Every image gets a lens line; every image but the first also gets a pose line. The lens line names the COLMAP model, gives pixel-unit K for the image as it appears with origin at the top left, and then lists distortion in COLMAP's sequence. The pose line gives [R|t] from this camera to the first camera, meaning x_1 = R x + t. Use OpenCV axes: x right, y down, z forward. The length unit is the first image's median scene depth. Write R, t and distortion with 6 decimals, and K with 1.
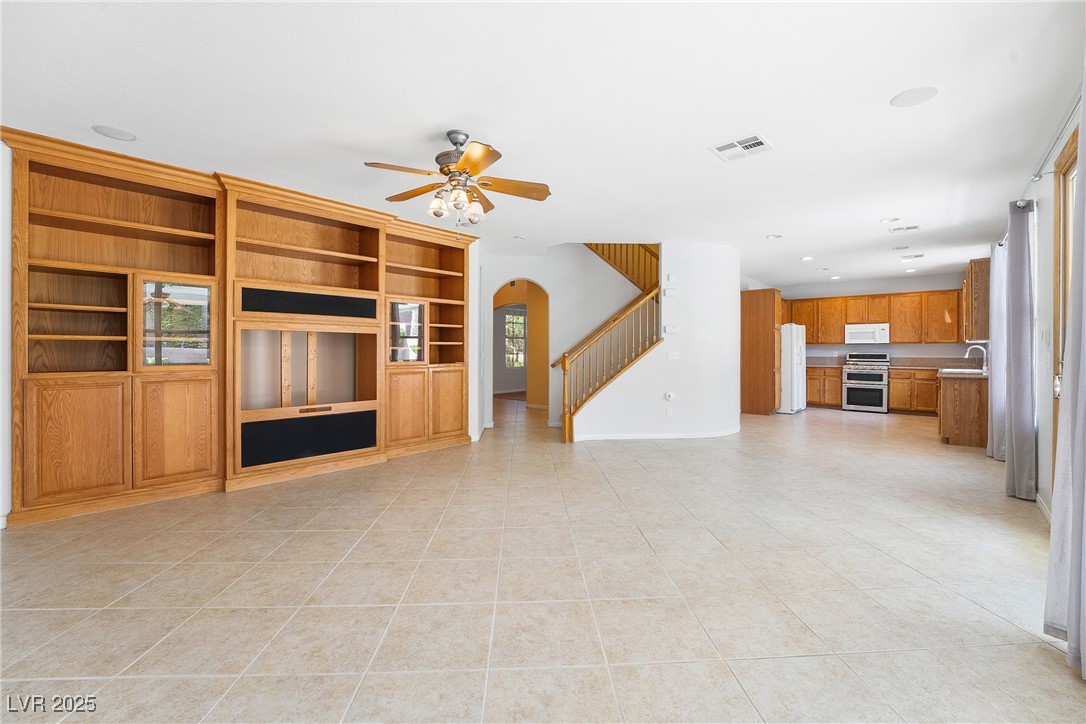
lens RADIAL K [[444.8, 0, 549.1], [0, 444.8, 357.1], [0, 0, 1]] dist [-0.029259, 0.005716]
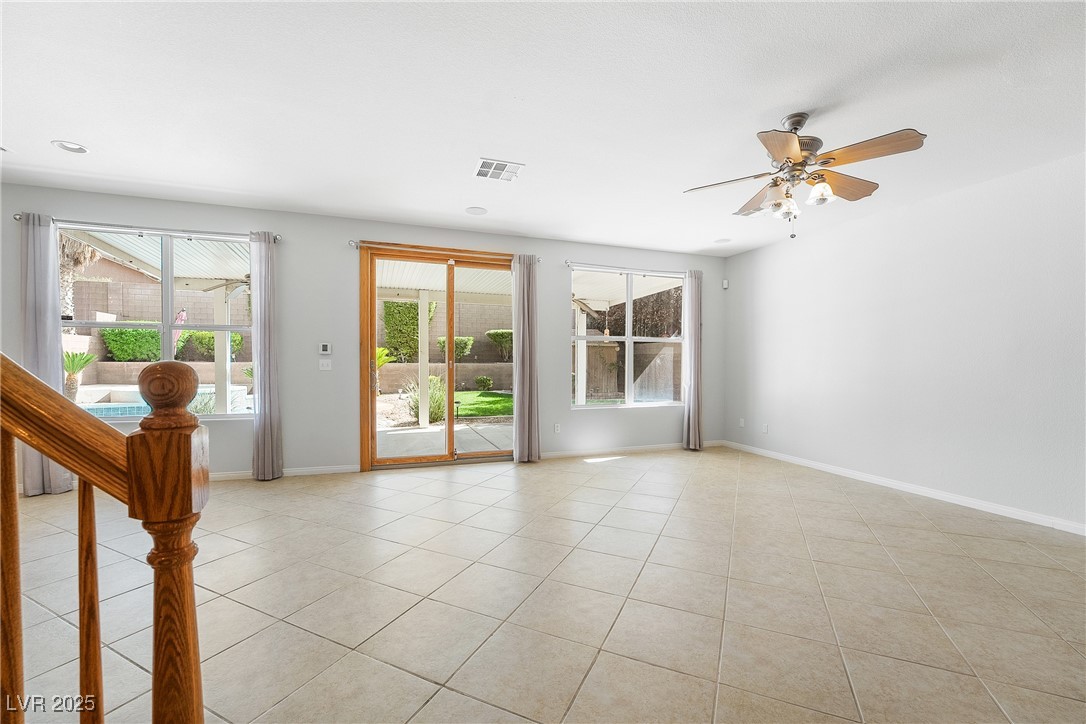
lens RADIAL K [[444.8, 0, 549.1], [0, 444.8, 357.1], [0, 0, 1]] dist [-0.029259, 0.005716]
pose [[-0.886906, -0.005205, 0.461920, -0.209567], [-0.002867, 0.999979, 0.005762, -0.028478], [-0.461941, 0.003786, -0.886903, 2.228405]]
